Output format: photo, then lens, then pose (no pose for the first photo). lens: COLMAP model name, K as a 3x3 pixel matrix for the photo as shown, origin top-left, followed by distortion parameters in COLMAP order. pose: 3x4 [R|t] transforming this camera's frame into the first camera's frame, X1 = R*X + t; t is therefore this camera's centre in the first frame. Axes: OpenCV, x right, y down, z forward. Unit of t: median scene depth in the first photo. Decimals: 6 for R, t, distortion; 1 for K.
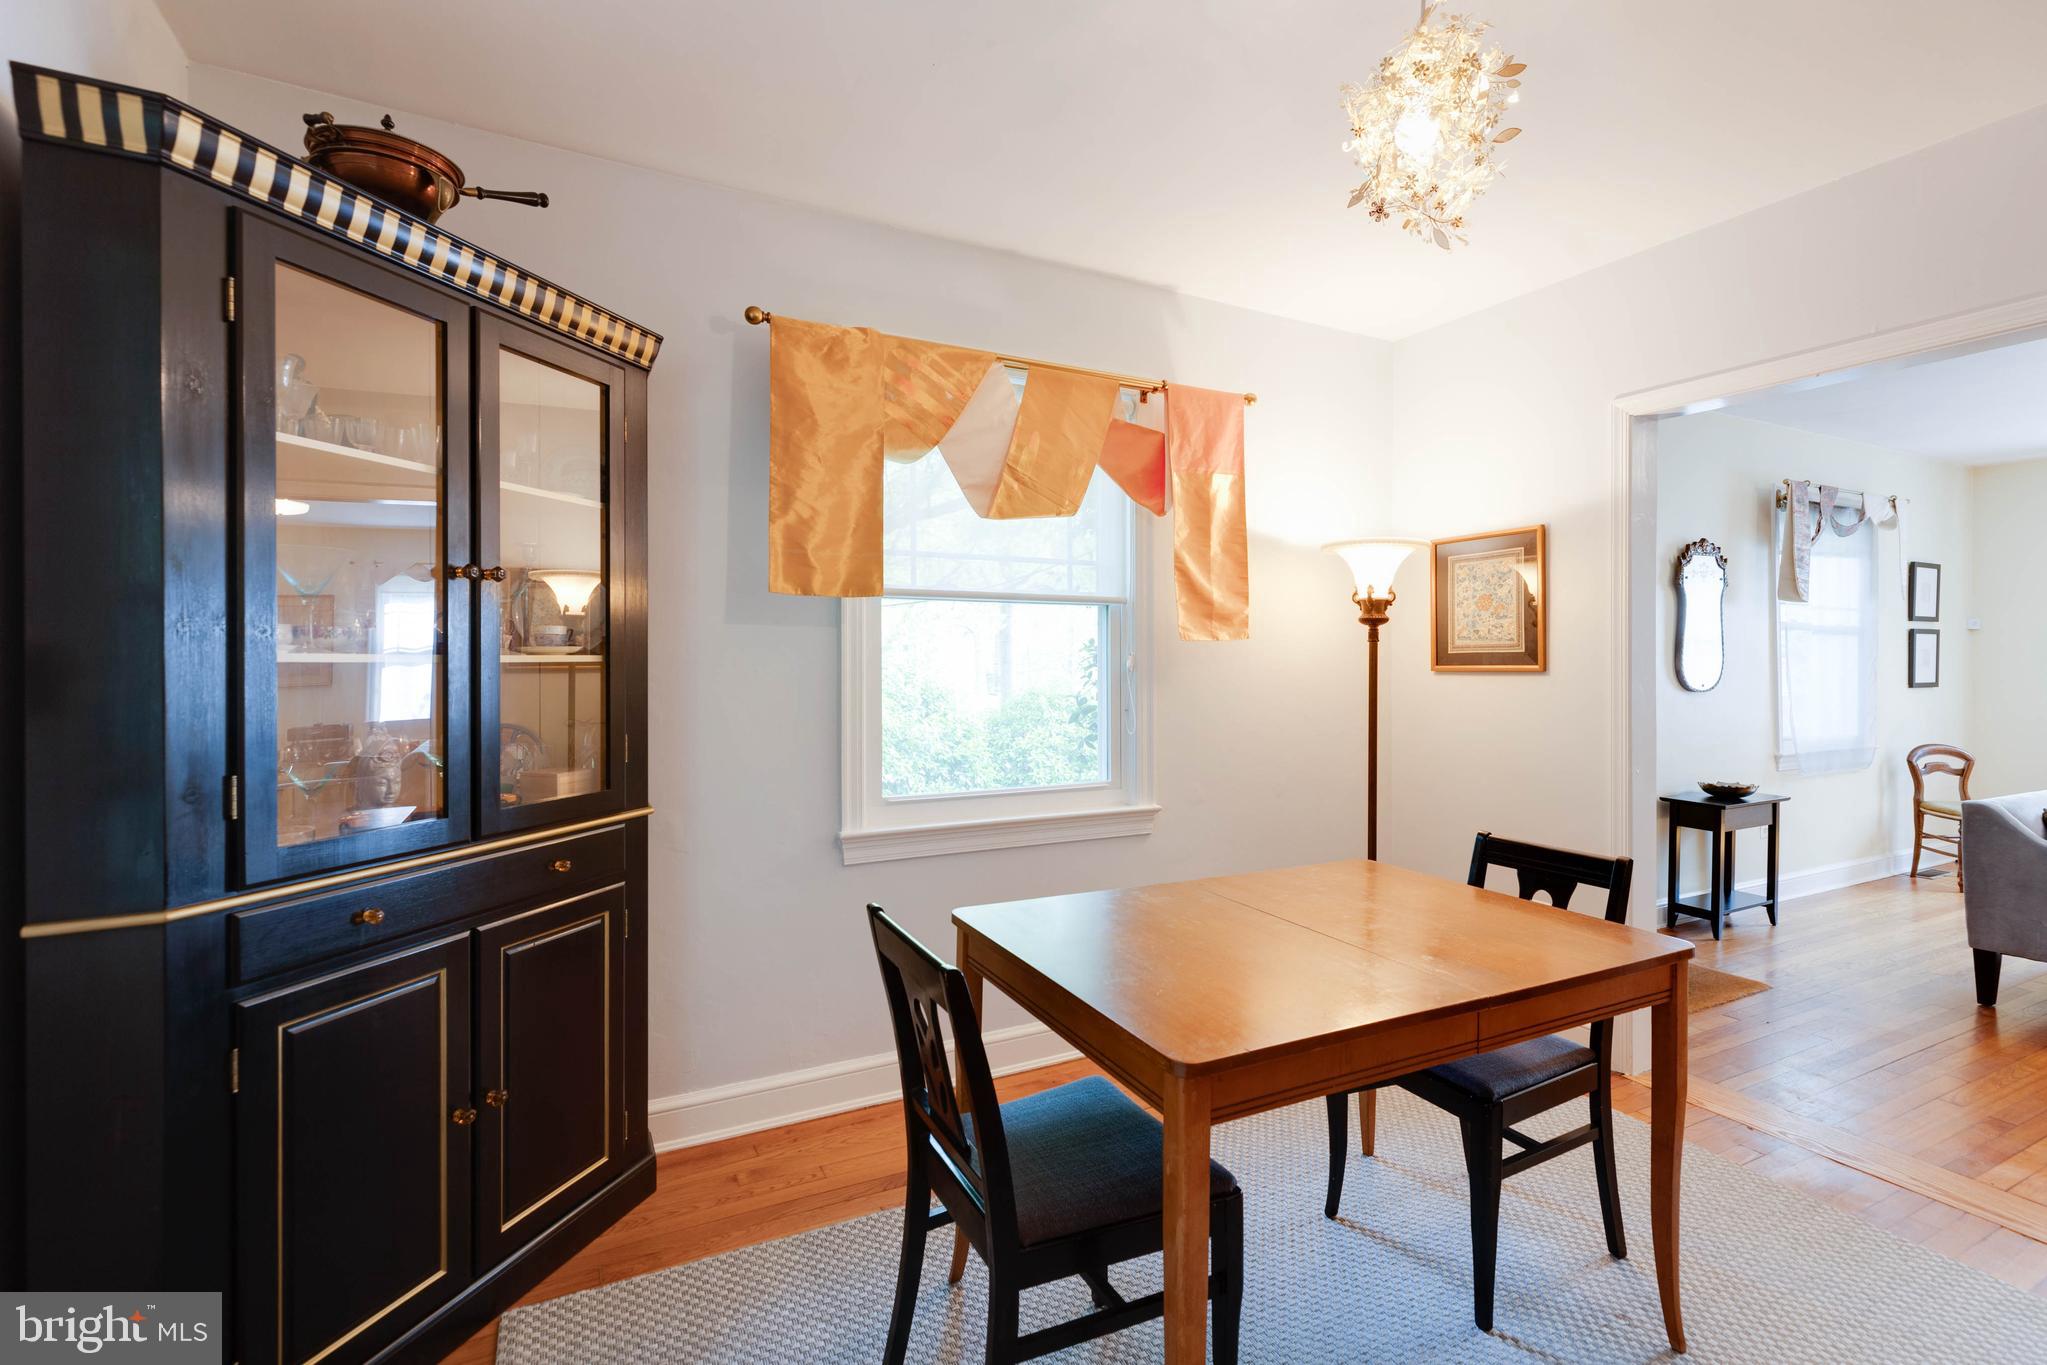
lens RADIAL K [[922.8, 0, 1033.7], [0, 922.8, 679.4], [0, 0, 1]] dist [-0.001830, -0.000079]
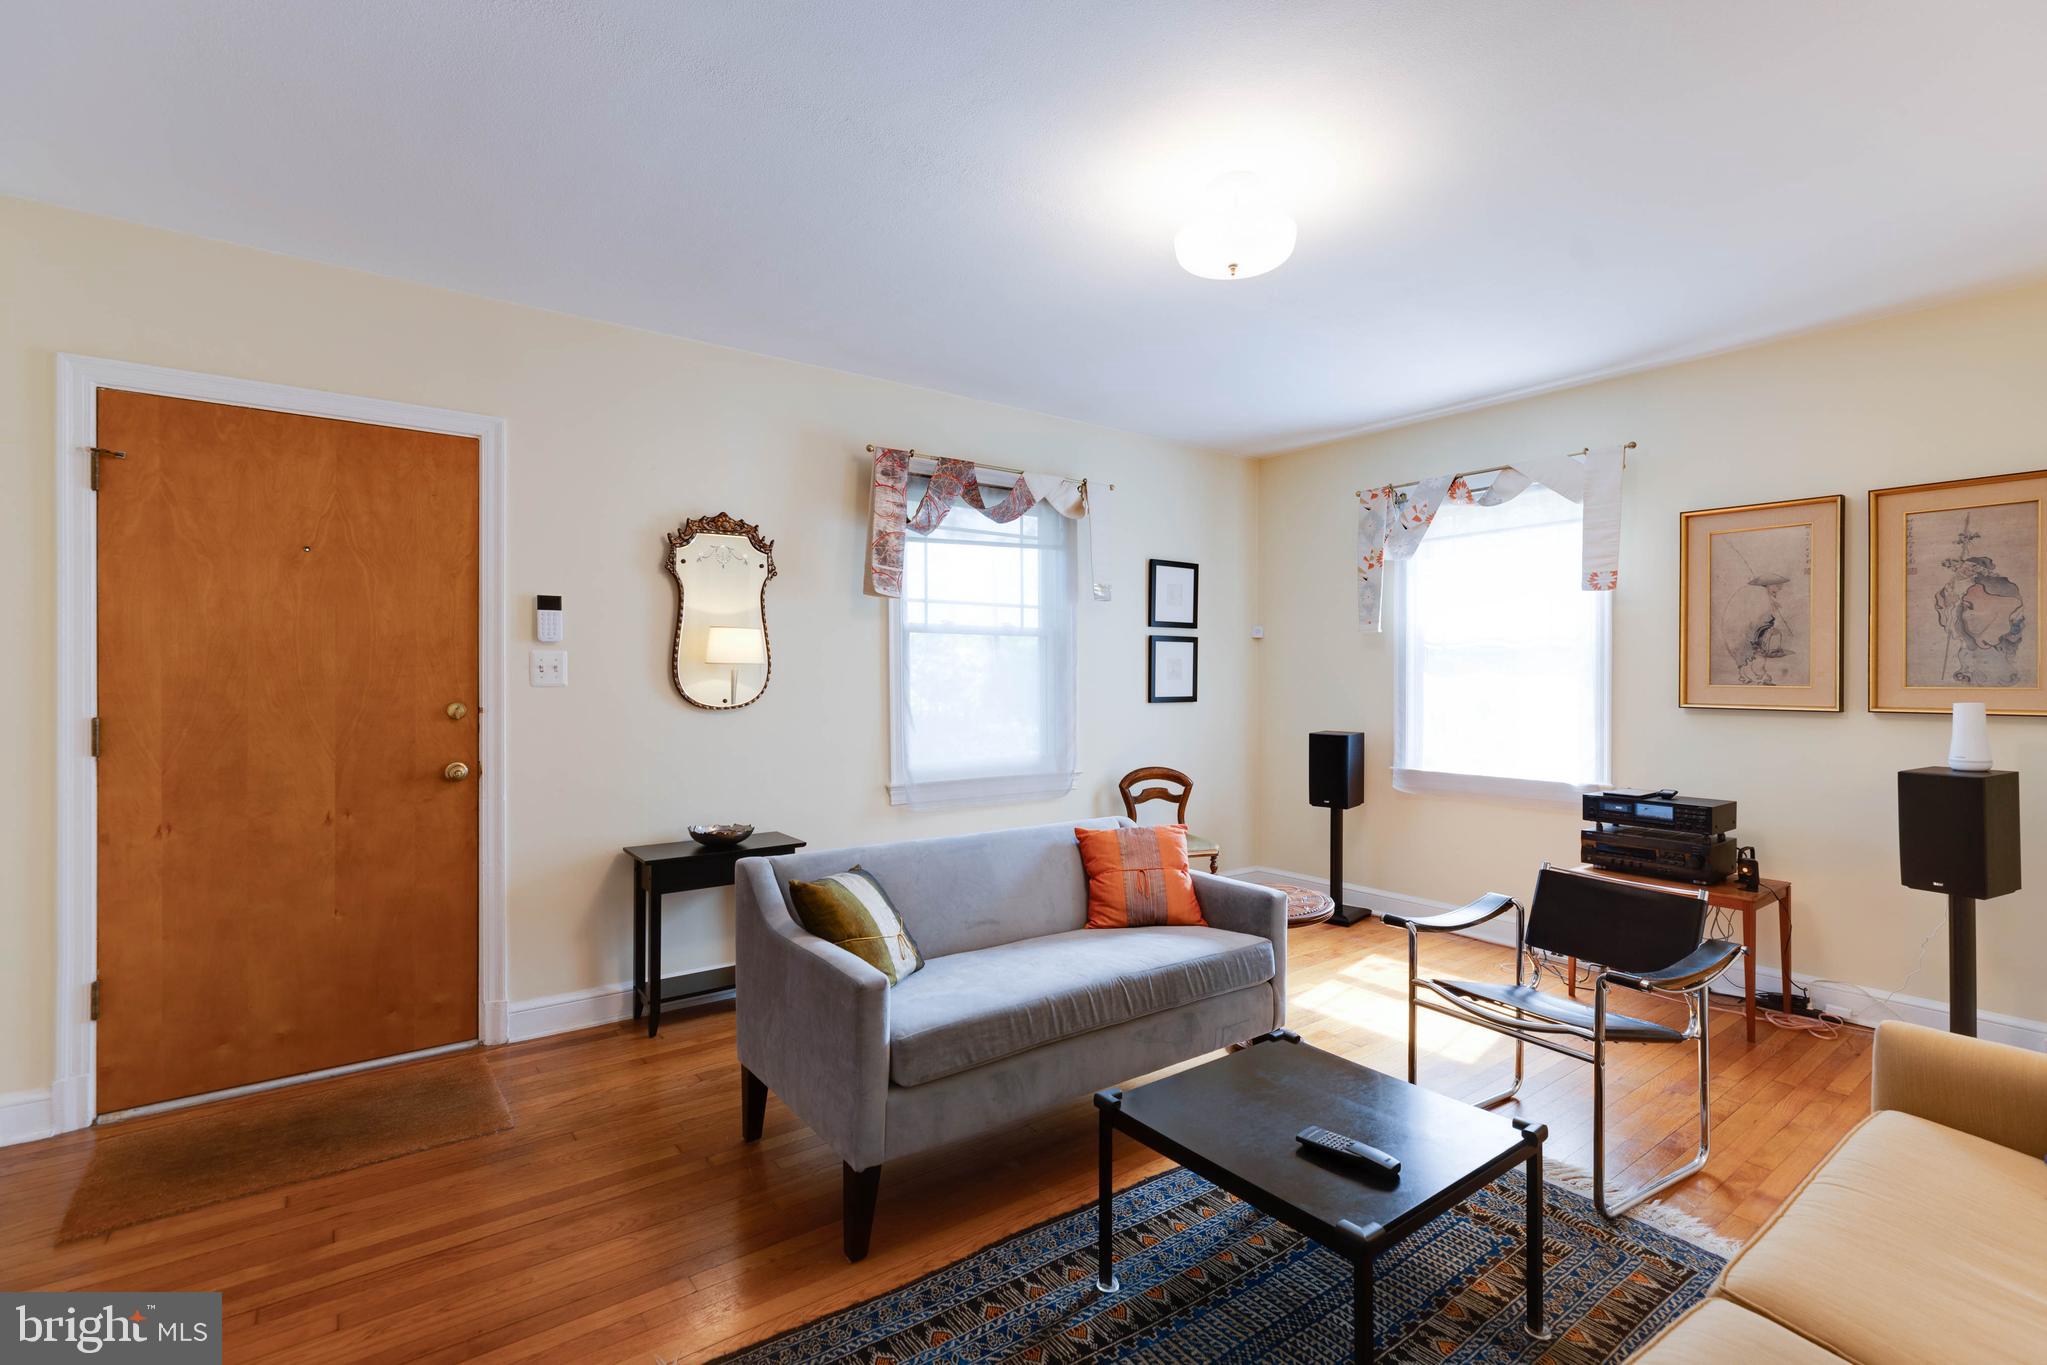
lens RADIAL K [[922.8, 0, 1033.7], [0, 922.8, 679.4], [0, 0, 1]] dist [-0.001830, -0.000079]
pose [[0.986416, 0.004213, 0.164215, 0.723186], [-0.002472, 0.999939, -0.010804, -0.003364], [-0.164250, 0.010252, 0.986365, 0.155497]]
